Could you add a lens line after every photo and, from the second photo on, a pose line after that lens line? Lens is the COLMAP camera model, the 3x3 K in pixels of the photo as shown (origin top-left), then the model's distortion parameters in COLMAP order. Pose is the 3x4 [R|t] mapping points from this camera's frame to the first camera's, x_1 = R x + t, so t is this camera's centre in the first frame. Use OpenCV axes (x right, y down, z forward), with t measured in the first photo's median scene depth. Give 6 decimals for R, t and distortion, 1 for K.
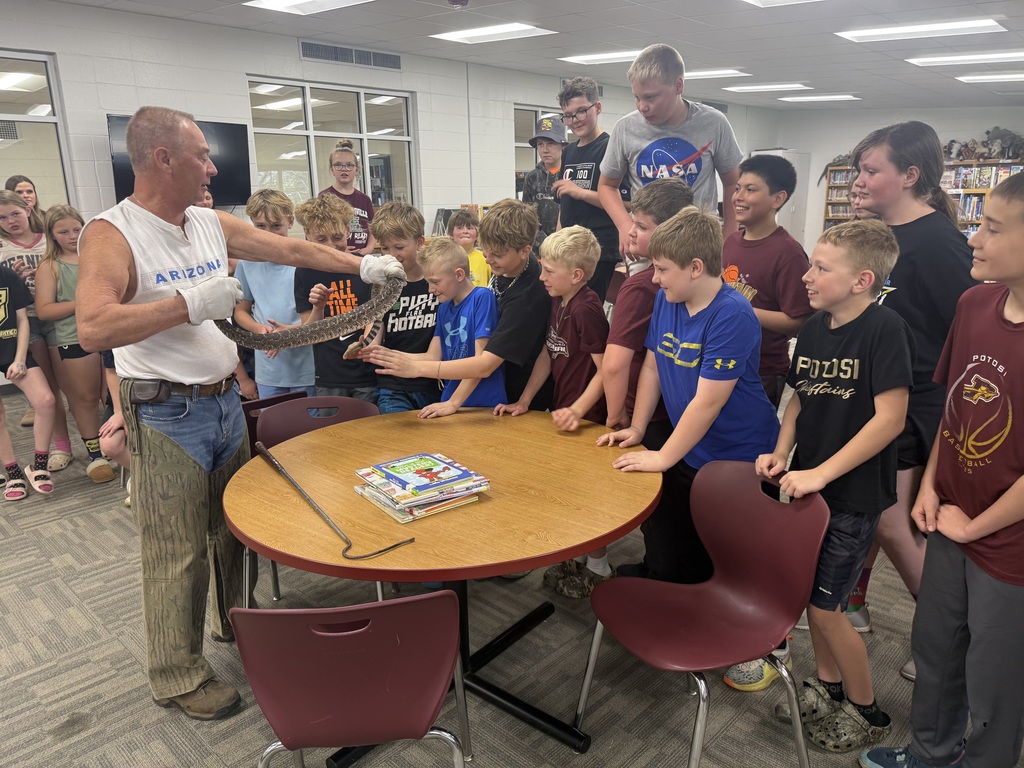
lens RADIAL K [[749.6, 0, 508.1], [0, 749.6, 383.4], [0, 0, 1]] dist [0.023402, -0.029551]
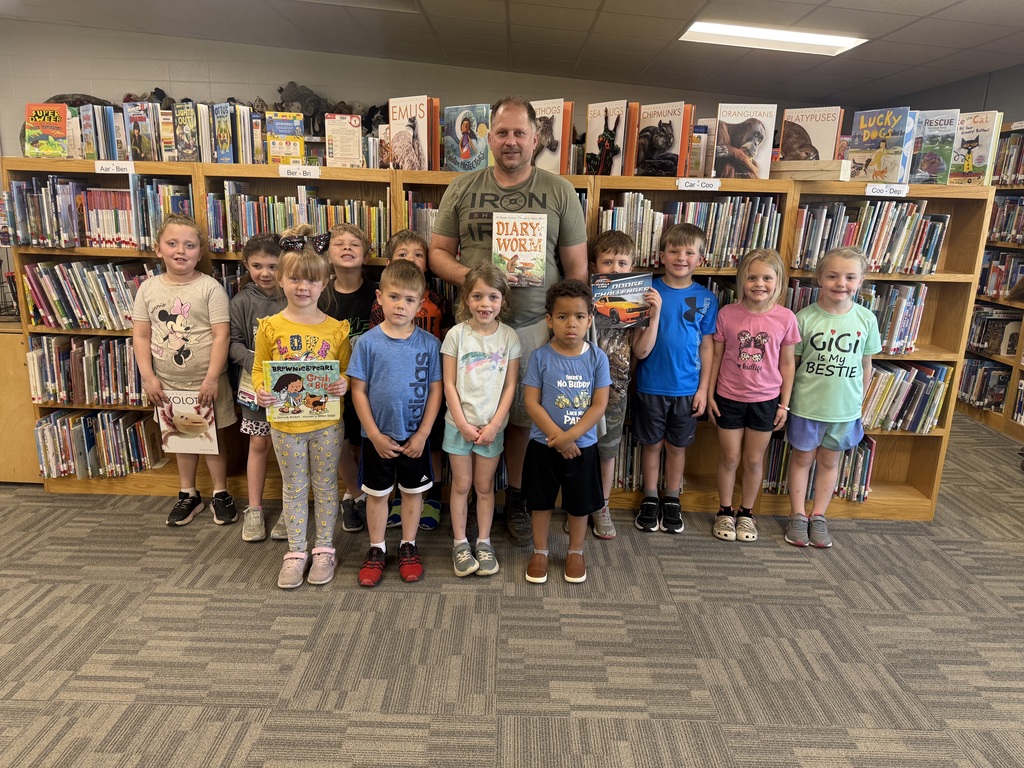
lens RADIAL K [[749.6, 0, 512.4], [0, 749.6, 383.9], [0, 0, 1]] dist [0.023402, -0.029551]
pose [[0.727745, -0.126767, 0.674031, 0.481161], [0.122193, 0.991011, 0.054452, -0.151489], [-0.674875, 0.042735, 0.736694, 0.622864]]
